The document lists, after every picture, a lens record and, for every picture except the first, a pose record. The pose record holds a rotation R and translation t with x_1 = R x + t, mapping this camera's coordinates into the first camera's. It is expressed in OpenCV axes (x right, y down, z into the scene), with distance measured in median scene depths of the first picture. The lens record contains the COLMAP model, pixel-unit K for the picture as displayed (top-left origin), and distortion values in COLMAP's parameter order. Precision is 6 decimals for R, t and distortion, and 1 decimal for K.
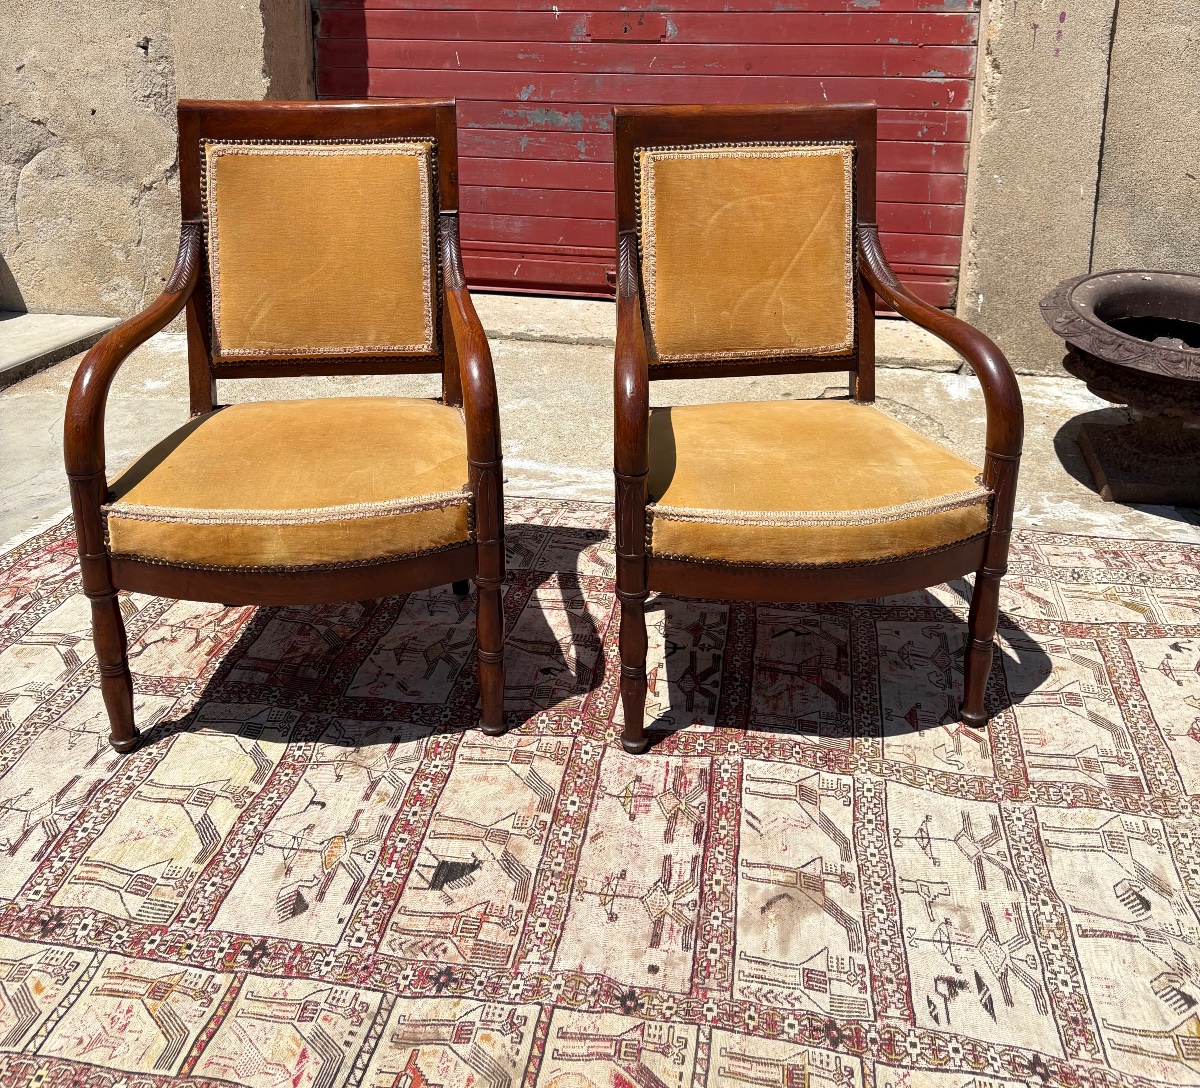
lens RADIAL K [[1222.3, 0, 588.6], [0, 1222.3, 294.3], [0, 0, 1]] dist [0.022898, 0.000000]
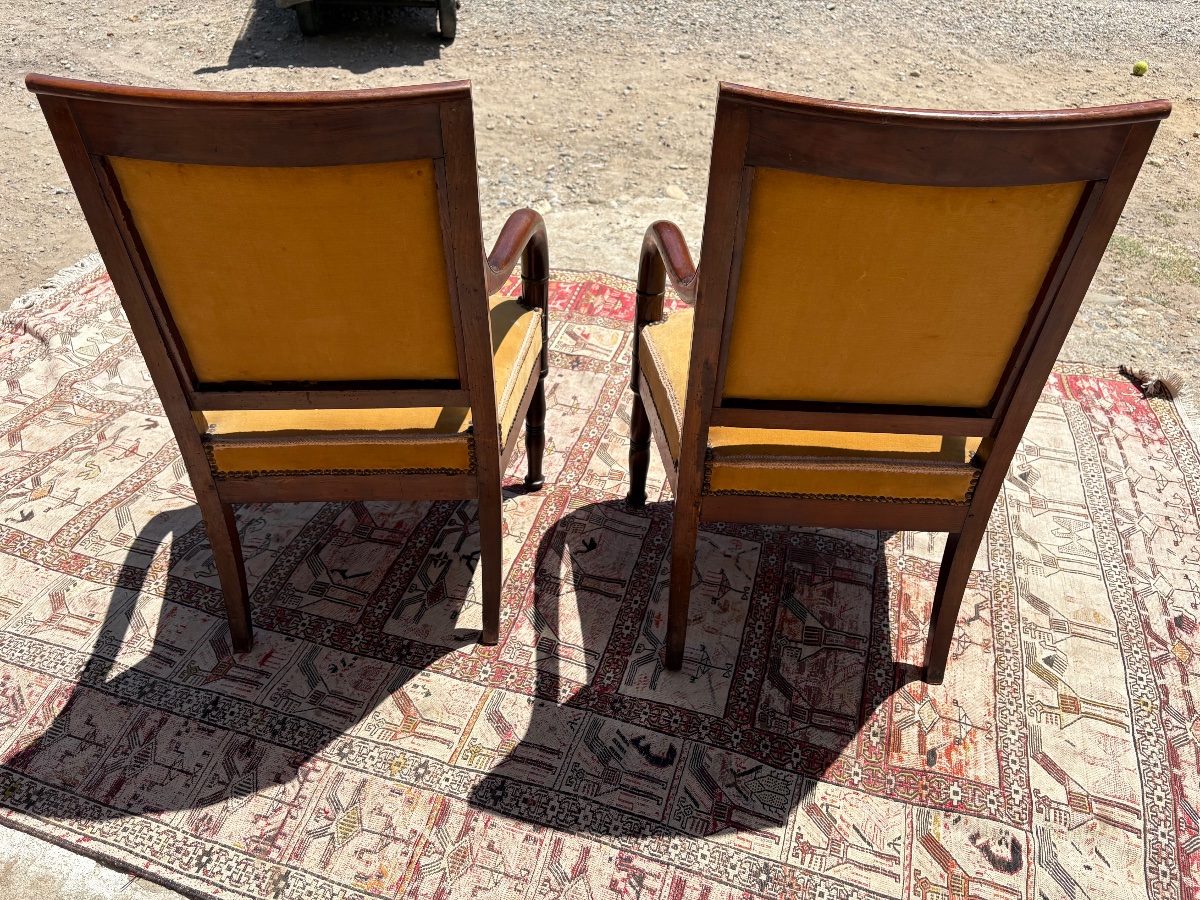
lens RADIAL K [[915.5, 0, 599.6], [0, 915.5, 448.2], [0, 0, 1]] dist [0.041974, -0.043066]
pose [[-0.993886, -0.080836, 0.075203, -0.101958], [0.009670, 0.614789, 0.788632, -0.430432], [-0.109985, 0.784538, -0.610249, 1.484543]]
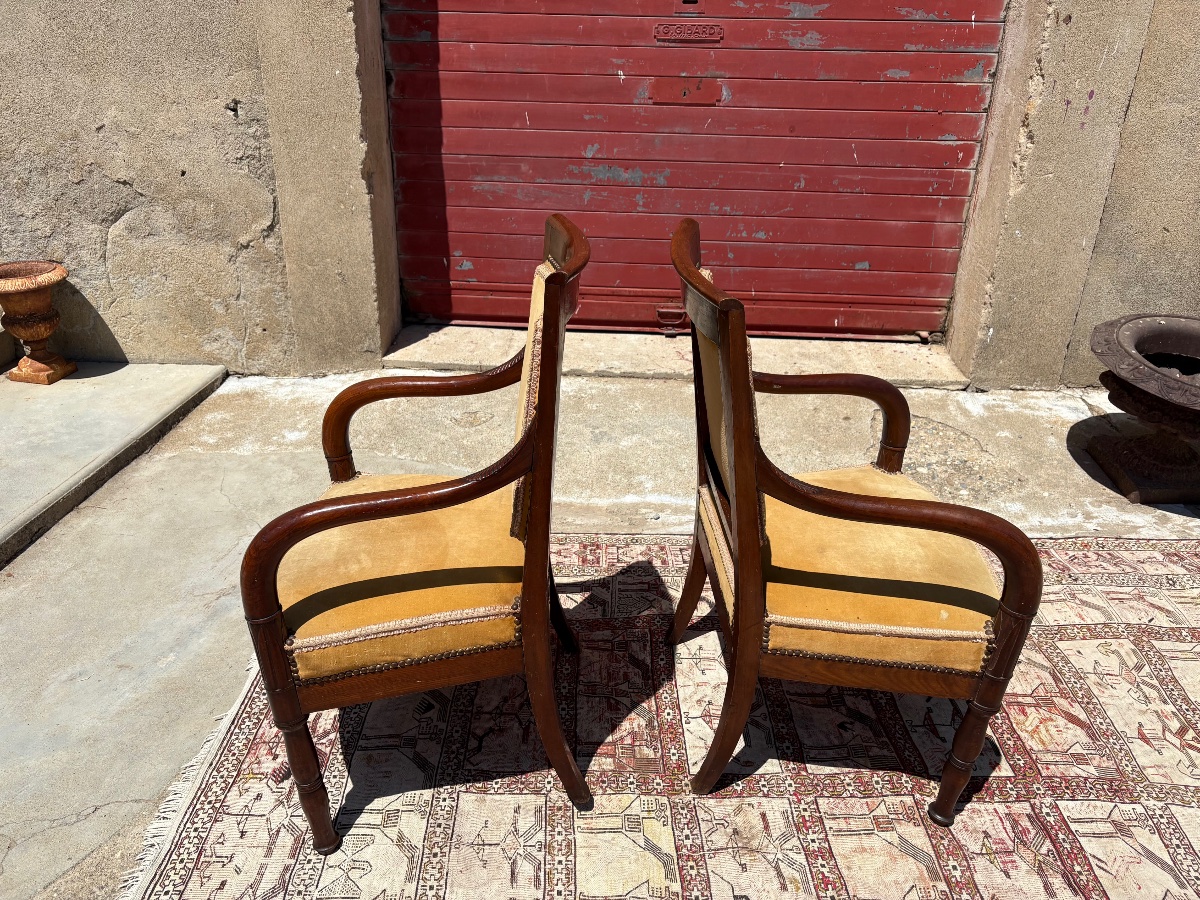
lens RADIAL K [[915.5, 0, 594.4], [0, 915.5, 448.0], [0, 0, 1]] dist [0.041974, -0.043066]
pose [[0.982429, -0.063547, 0.175483, -0.414560], [0.026181, 0.977875, 0.207544, -0.143819], [-0.184789, -0.199303, 0.962357, 0.259781]]
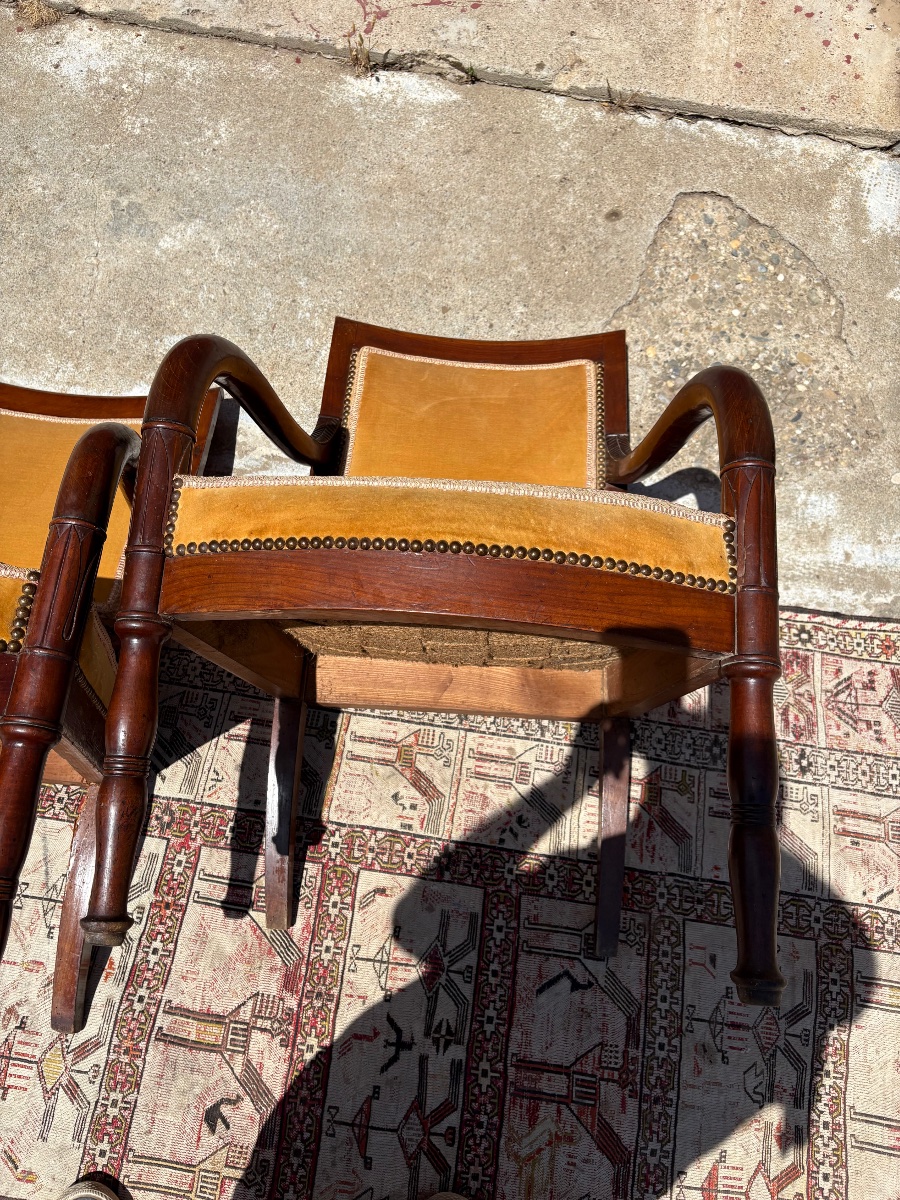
lens RADIAL K [[915.5, 0, 447.7], [0, 915.5, 592.8], [0, 0, 1]] dist [0.041974, -0.043066]
pose [[0.998924, -0.027808, 0.037115, 0.091192], [-0.013845, 0.584976, 0.810932, -0.311117], [-0.044261, -0.810573, 0.583962, 0.951103]]
